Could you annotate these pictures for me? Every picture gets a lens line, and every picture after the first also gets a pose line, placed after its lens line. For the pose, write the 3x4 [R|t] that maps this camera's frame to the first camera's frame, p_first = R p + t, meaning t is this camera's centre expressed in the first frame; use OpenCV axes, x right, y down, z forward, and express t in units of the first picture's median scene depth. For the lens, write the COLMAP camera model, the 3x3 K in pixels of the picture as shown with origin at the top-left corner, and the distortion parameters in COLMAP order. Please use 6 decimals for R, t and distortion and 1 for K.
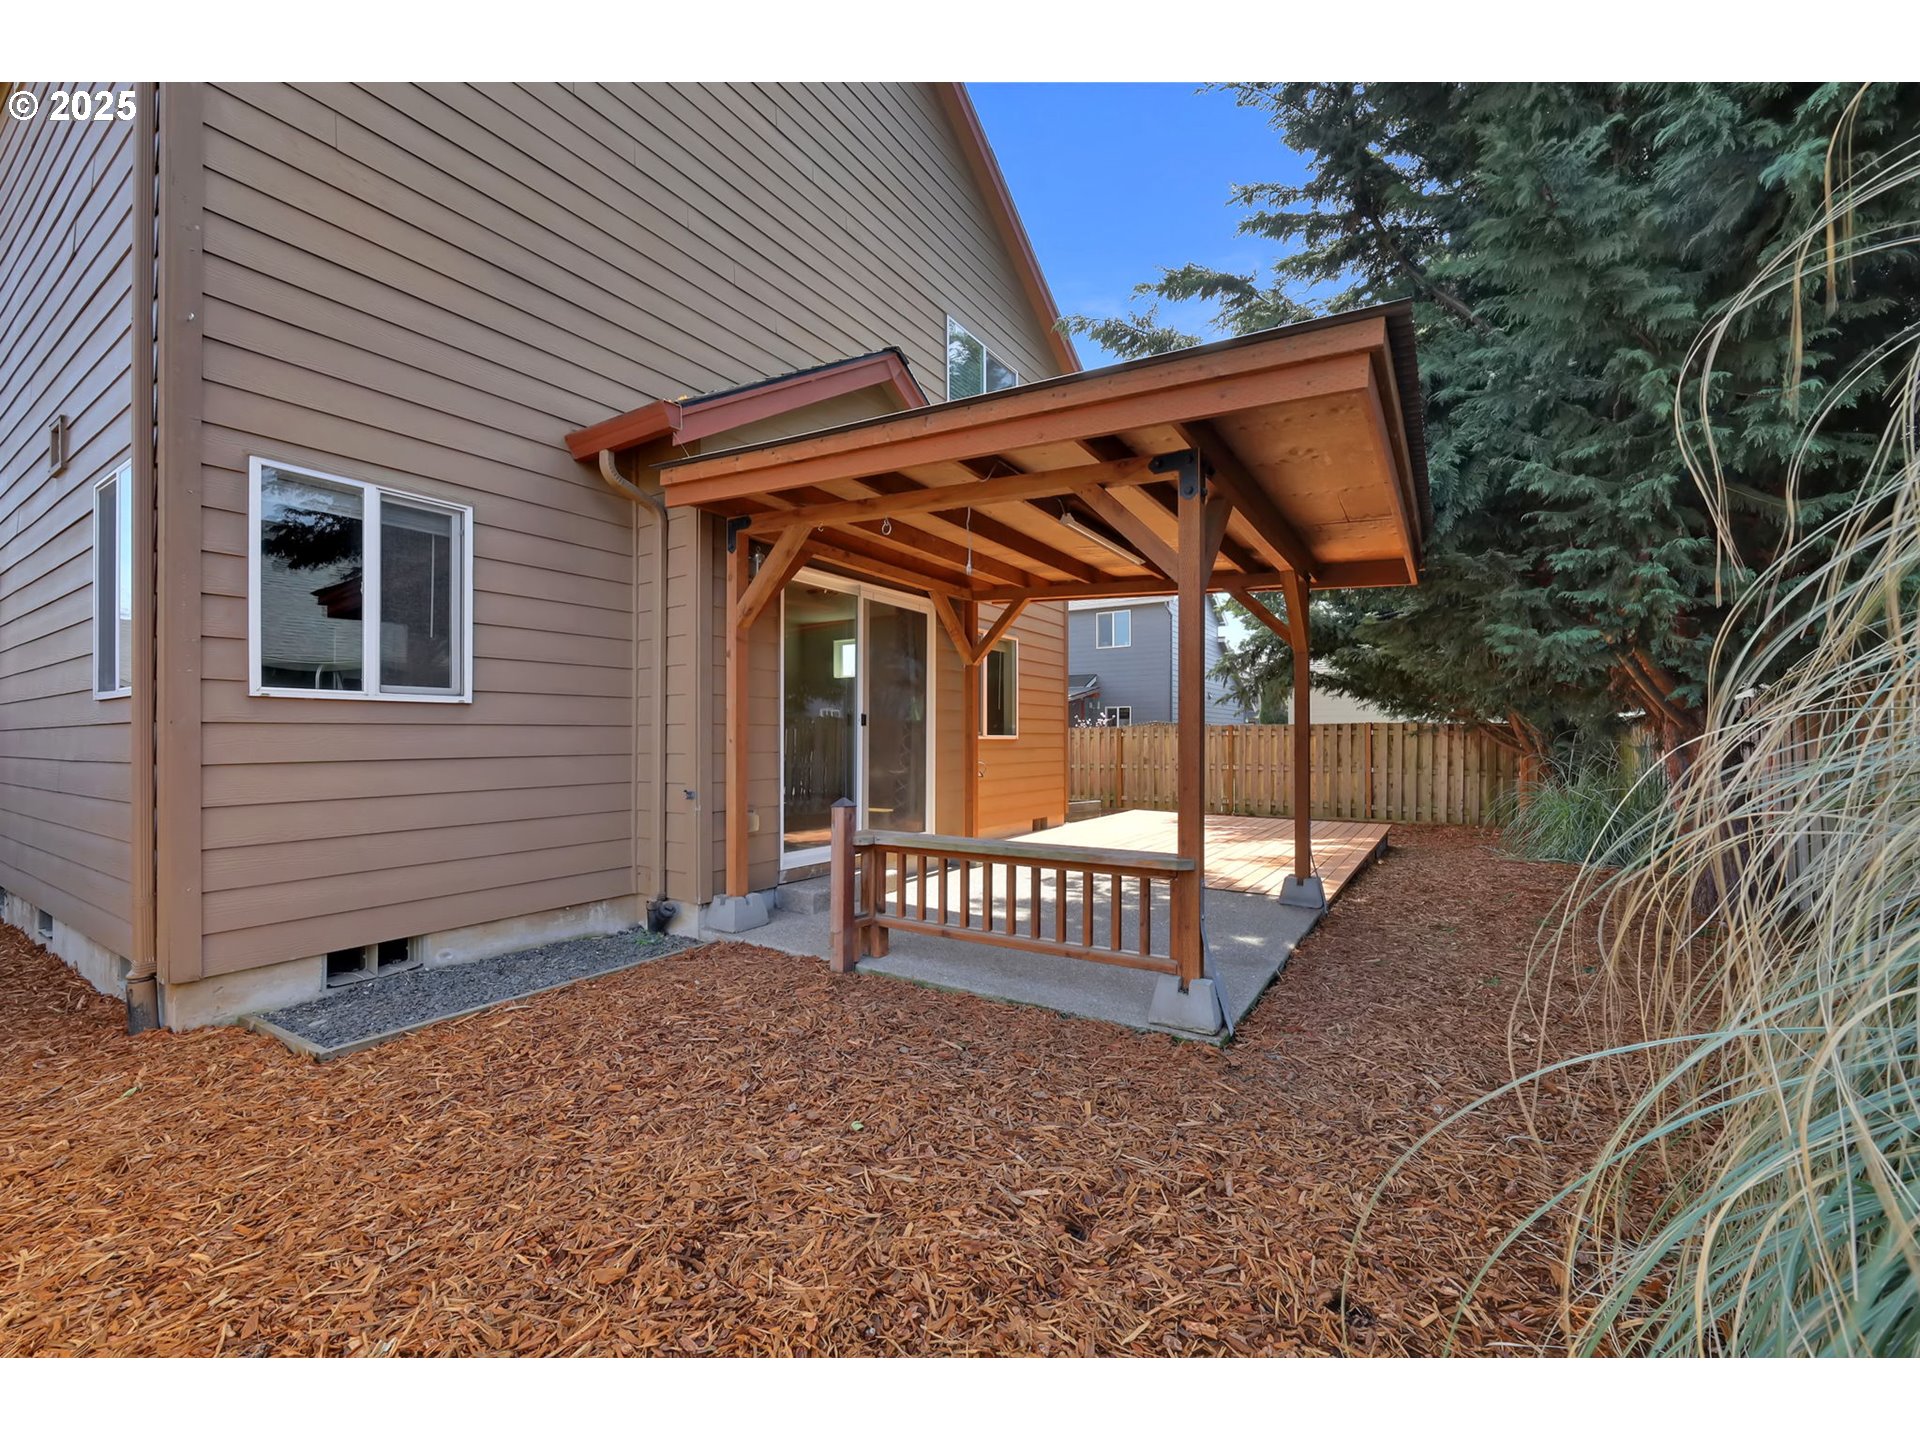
lens RADIAL K [[775.7, 0, 966.8], [0, 775.7, 723.4], [0, 0, 1]] dist [0.000648, -0.000106]
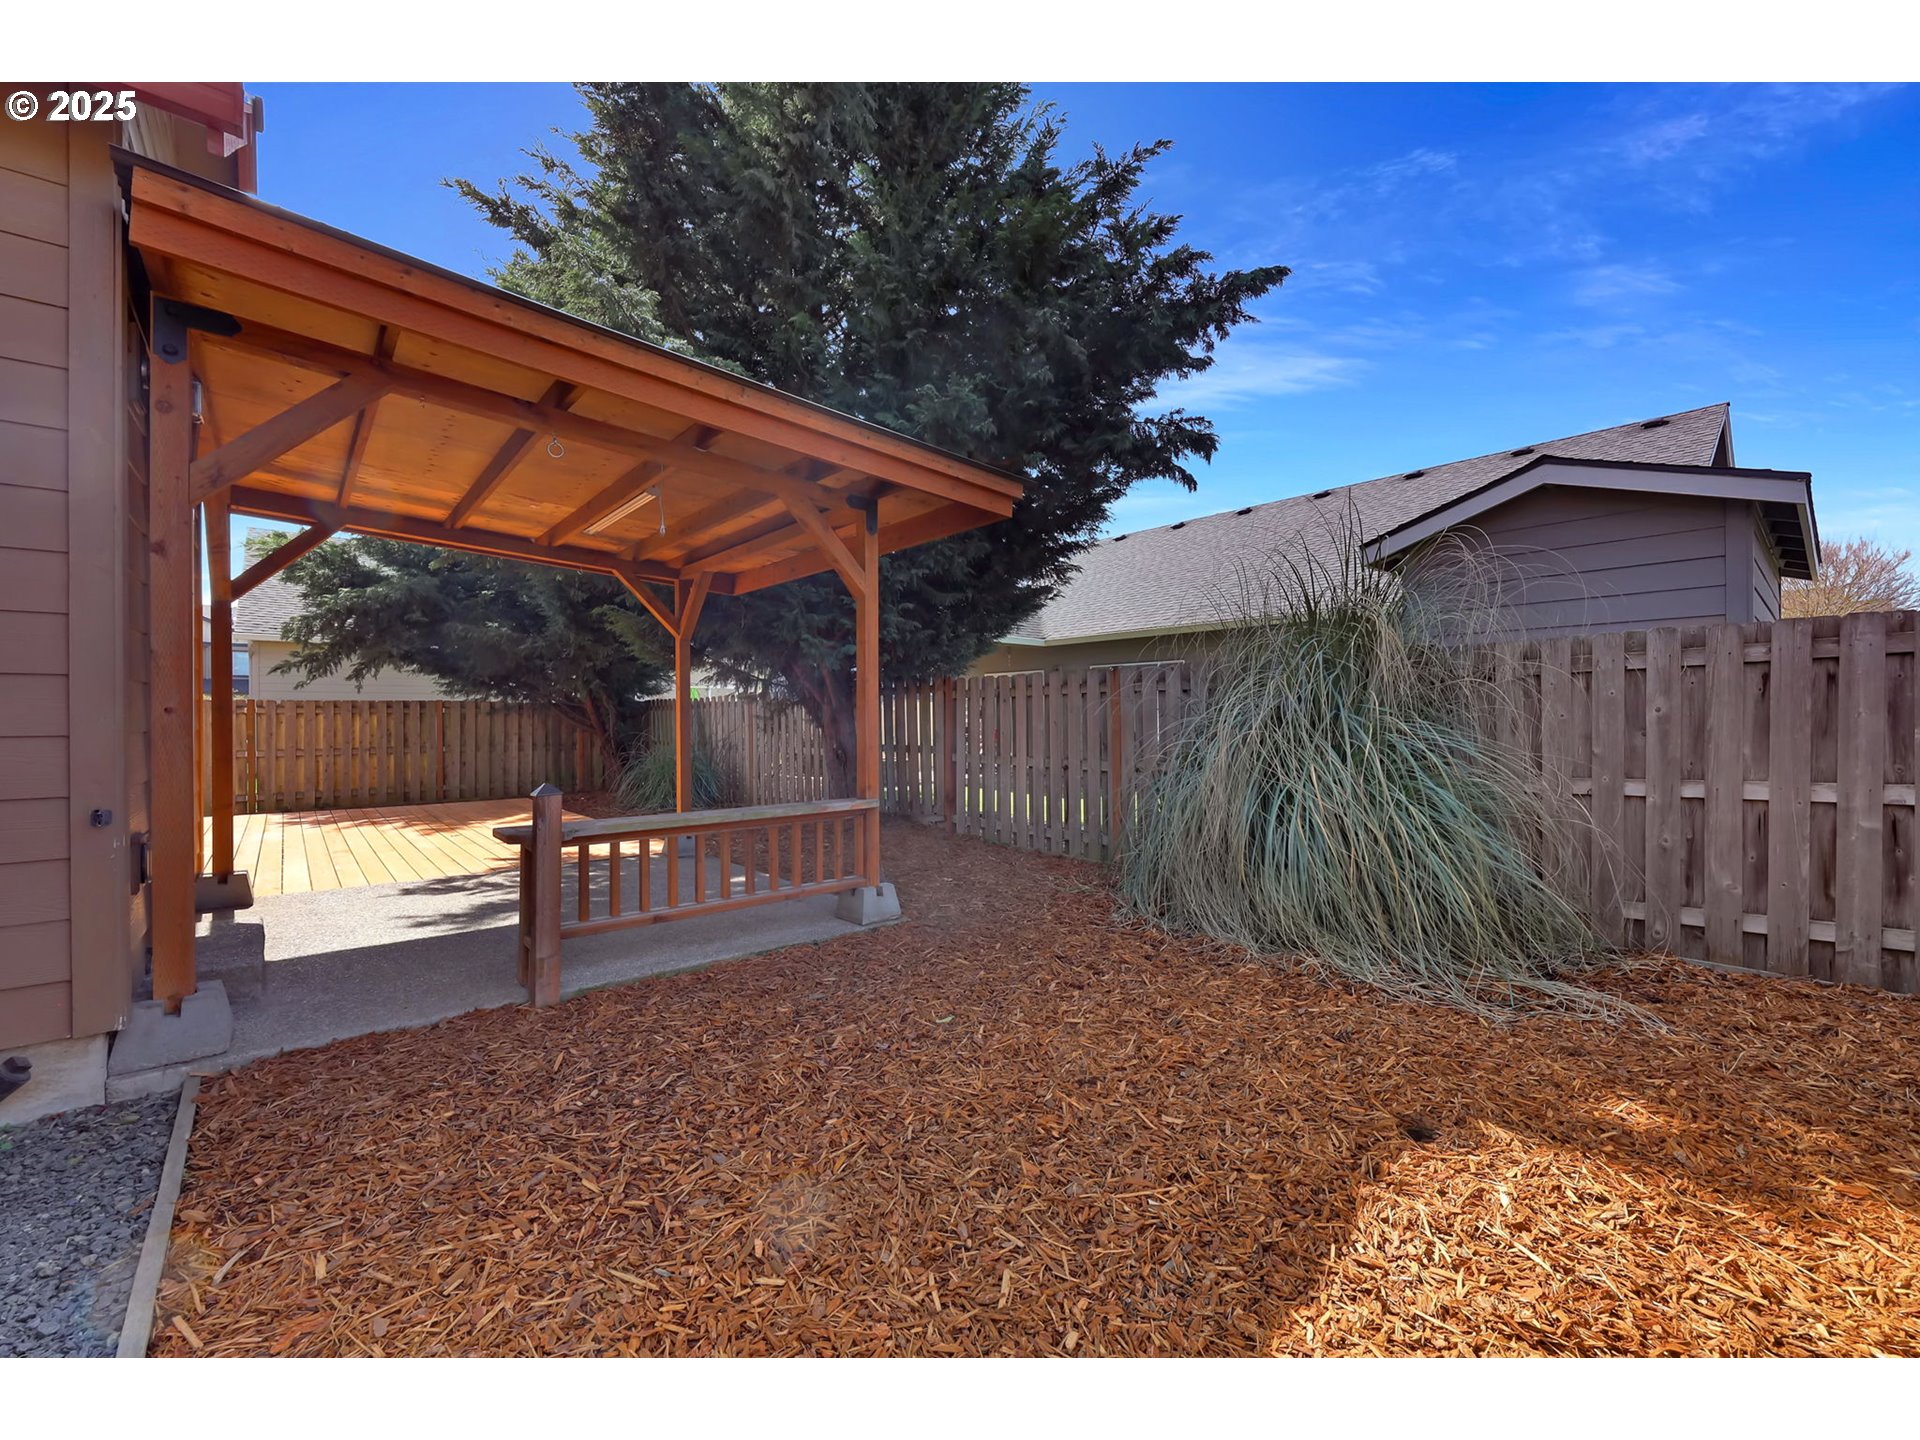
lens RADIAL K [[767.8, 0, 962.1], [0, 767.8, 708.0], [0, 0, 1]] dist [0.001023, 0.000194]
pose [[0.278840, 0.012268, 0.960259, -0.237995], [-0.016051, 0.999838, -0.008113, 0.006349], [-0.960203, -0.013151, 0.278992, 0.117314]]
